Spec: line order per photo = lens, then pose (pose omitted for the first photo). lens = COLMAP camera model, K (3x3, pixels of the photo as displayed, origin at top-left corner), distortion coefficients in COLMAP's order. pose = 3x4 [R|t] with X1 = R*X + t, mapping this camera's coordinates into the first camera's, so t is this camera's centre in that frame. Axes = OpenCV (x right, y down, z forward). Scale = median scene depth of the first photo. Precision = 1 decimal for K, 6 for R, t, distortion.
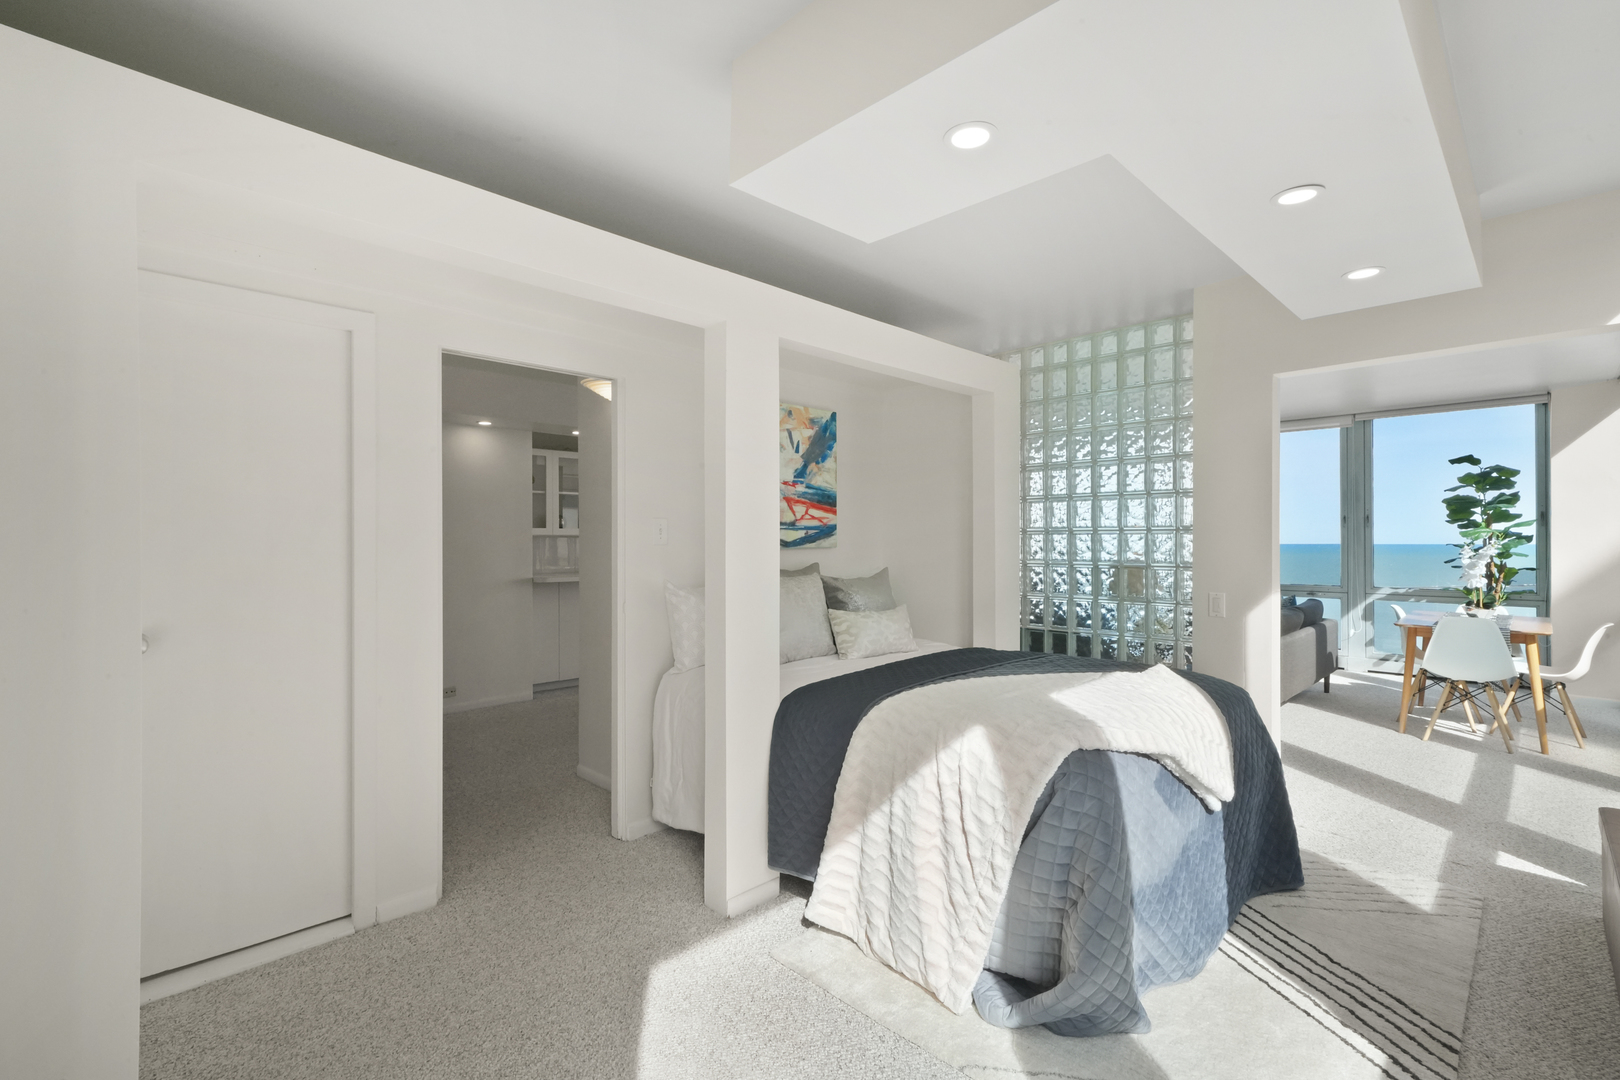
lens RADIAL K [[722.9, 0, 810.0], [0, 722.9, 539.6], [0, 0, 1]] dist [0.009962, 0.000604]
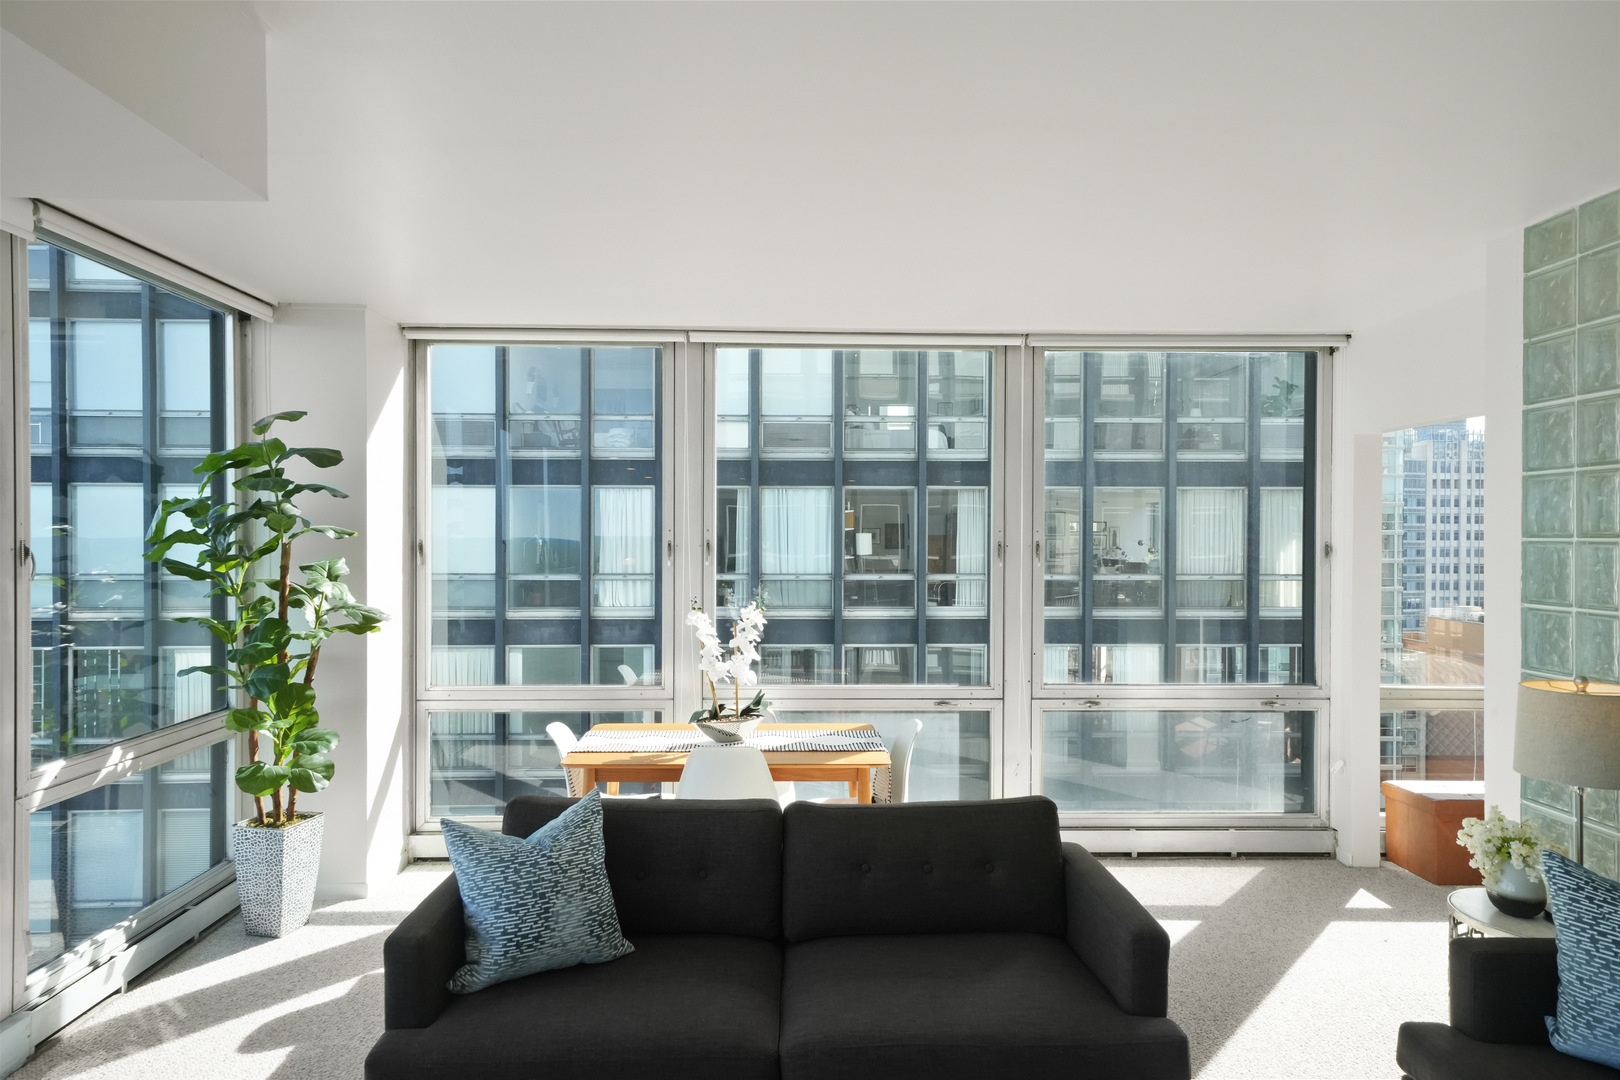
lens RADIAL K [[987.2, 0, 803.6], [0, 987.2, 540.7], [0, 0, 1]] dist [0.025245, 0.000269]
pose [[-0.727835, -0.003771, 0.685742, 0.420667], [-0.001664, 0.999992, 0.003733, -0.062512], [-0.685750, 0.001576, -0.727835, 1.900568]]
